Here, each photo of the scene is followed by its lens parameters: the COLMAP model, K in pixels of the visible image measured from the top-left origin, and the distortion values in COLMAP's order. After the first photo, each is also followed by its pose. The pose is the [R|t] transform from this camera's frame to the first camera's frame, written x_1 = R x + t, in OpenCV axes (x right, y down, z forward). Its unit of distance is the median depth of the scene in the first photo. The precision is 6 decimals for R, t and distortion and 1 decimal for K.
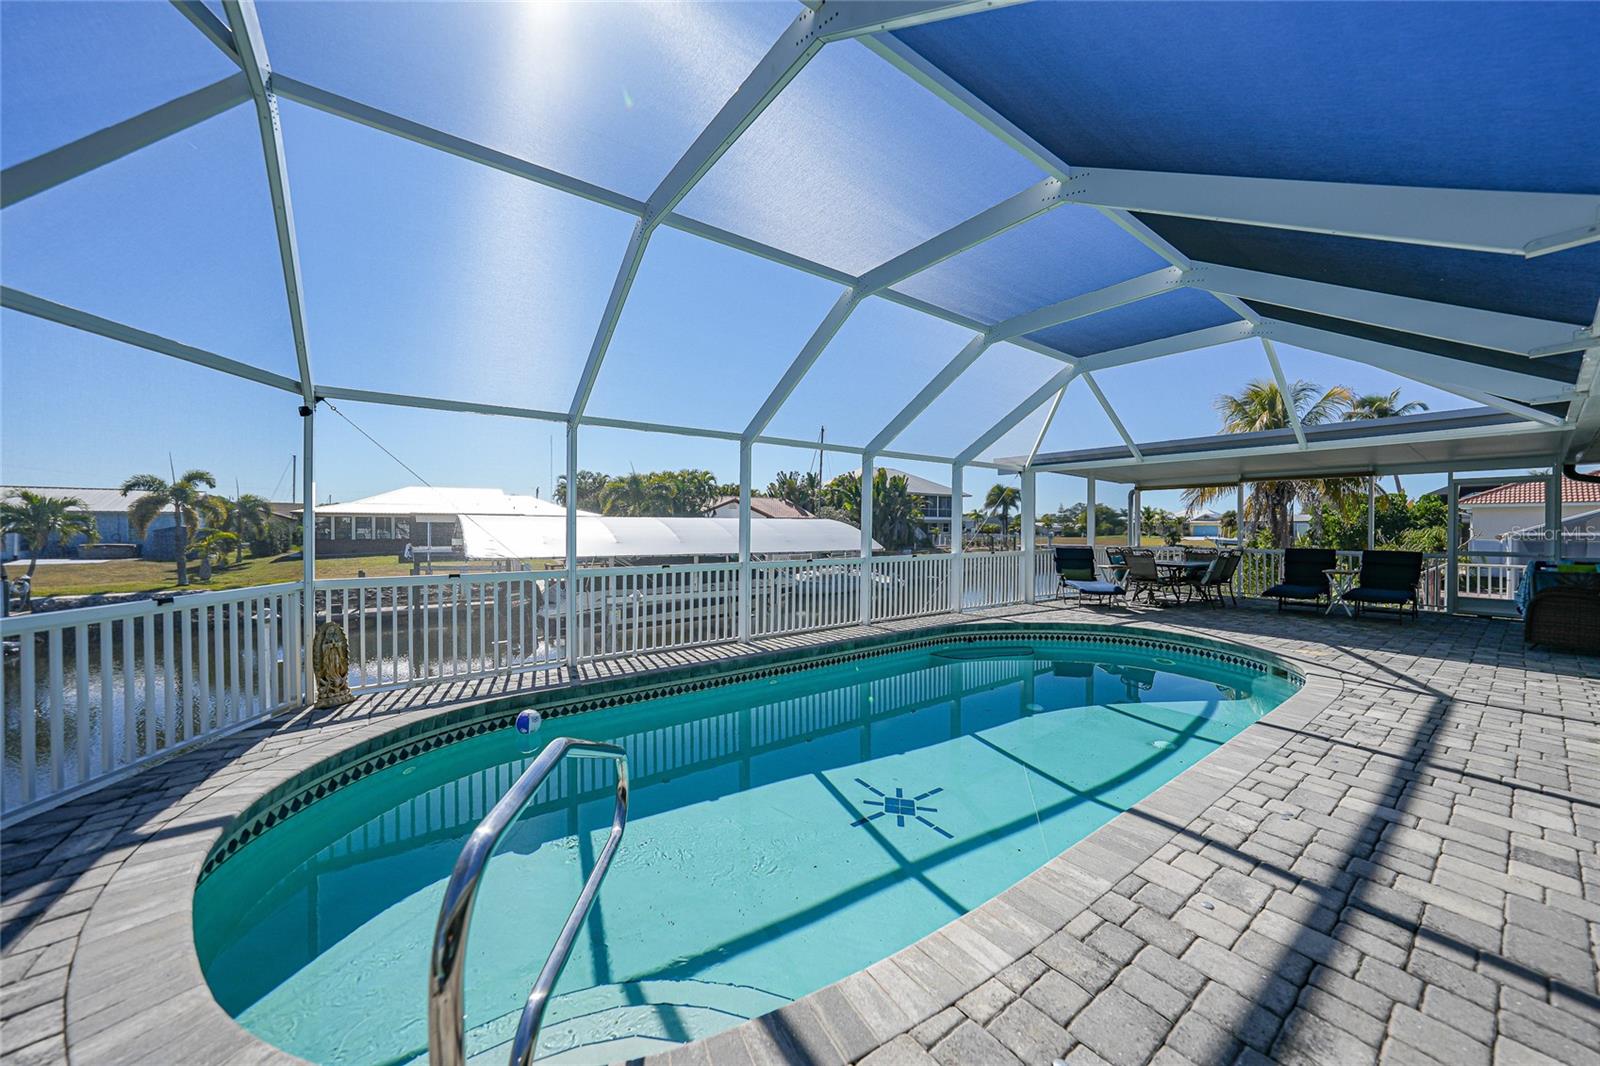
lens RADIAL K [[554.9, 0, 797.3], [0, 554.9, 527.0], [0, 0, 1]] dist [-0.014655, 0.001286]
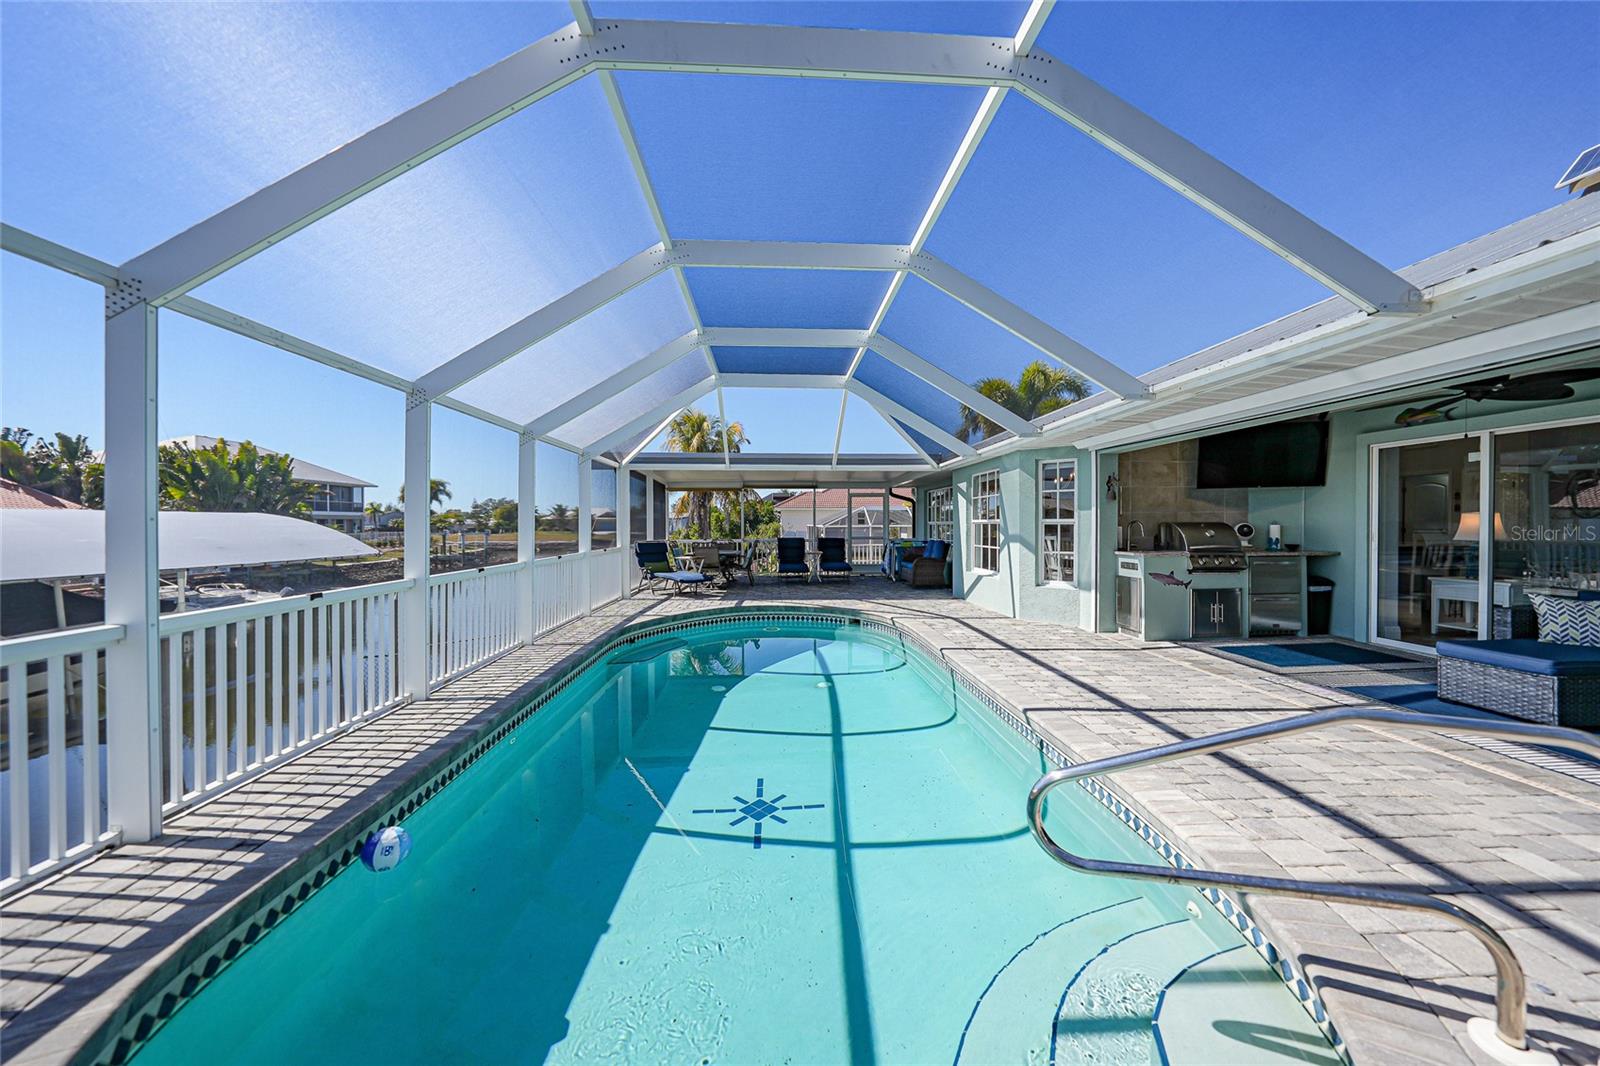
lens RADIAL K [[554.9, 0, 804.9], [0, 554.9, 529.6], [0, 0, 1]] dist [-0.014655, 0.001286]
pose [[0.553715, -0.012998, 0.832605, -0.493302], [0.003836, 0.999907, 0.013059, -0.002392], [-0.832697, -0.004037, 0.553714, 0.326881]]
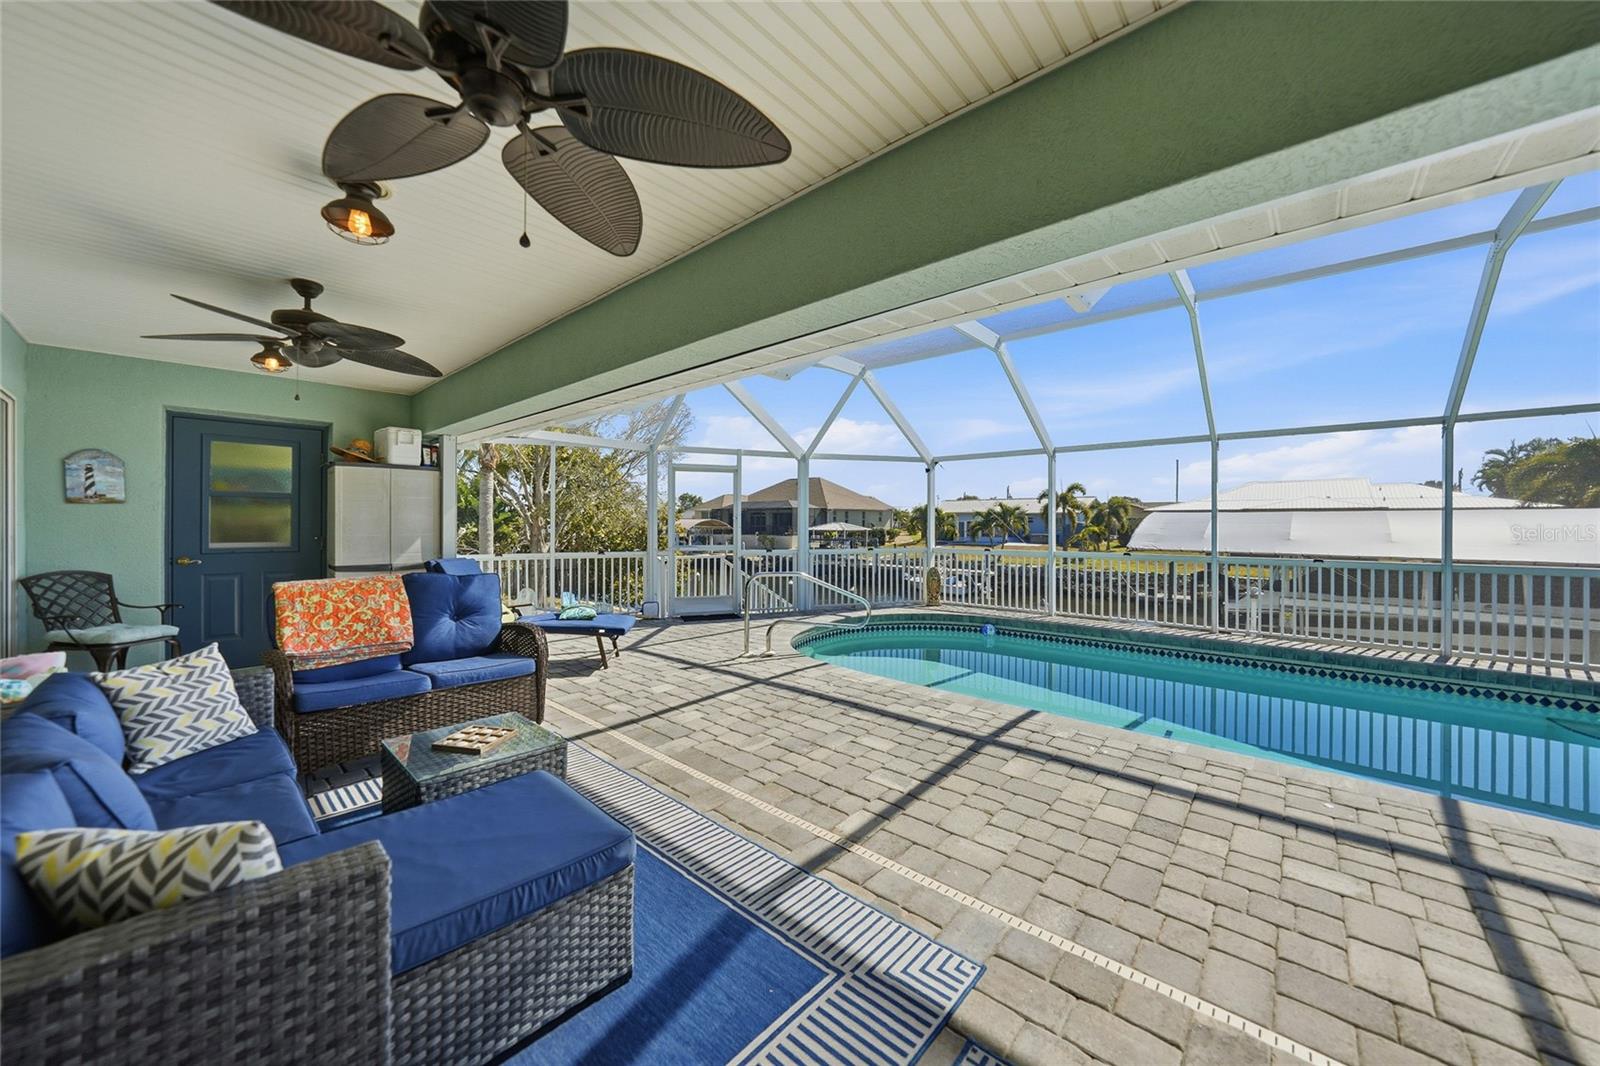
lens RADIAL K [[554.9, 0, 803.5], [0, 554.9, 522.5], [0, 0, 1]] dist [-0.014655, 0.001286]
pose [[0.217934, -0.000894, -0.975963, 0.950189], [-0.000249, 0.999999, -0.000972, 0.001150], [0.975964, 0.000455, 0.217933, 0.026600]]
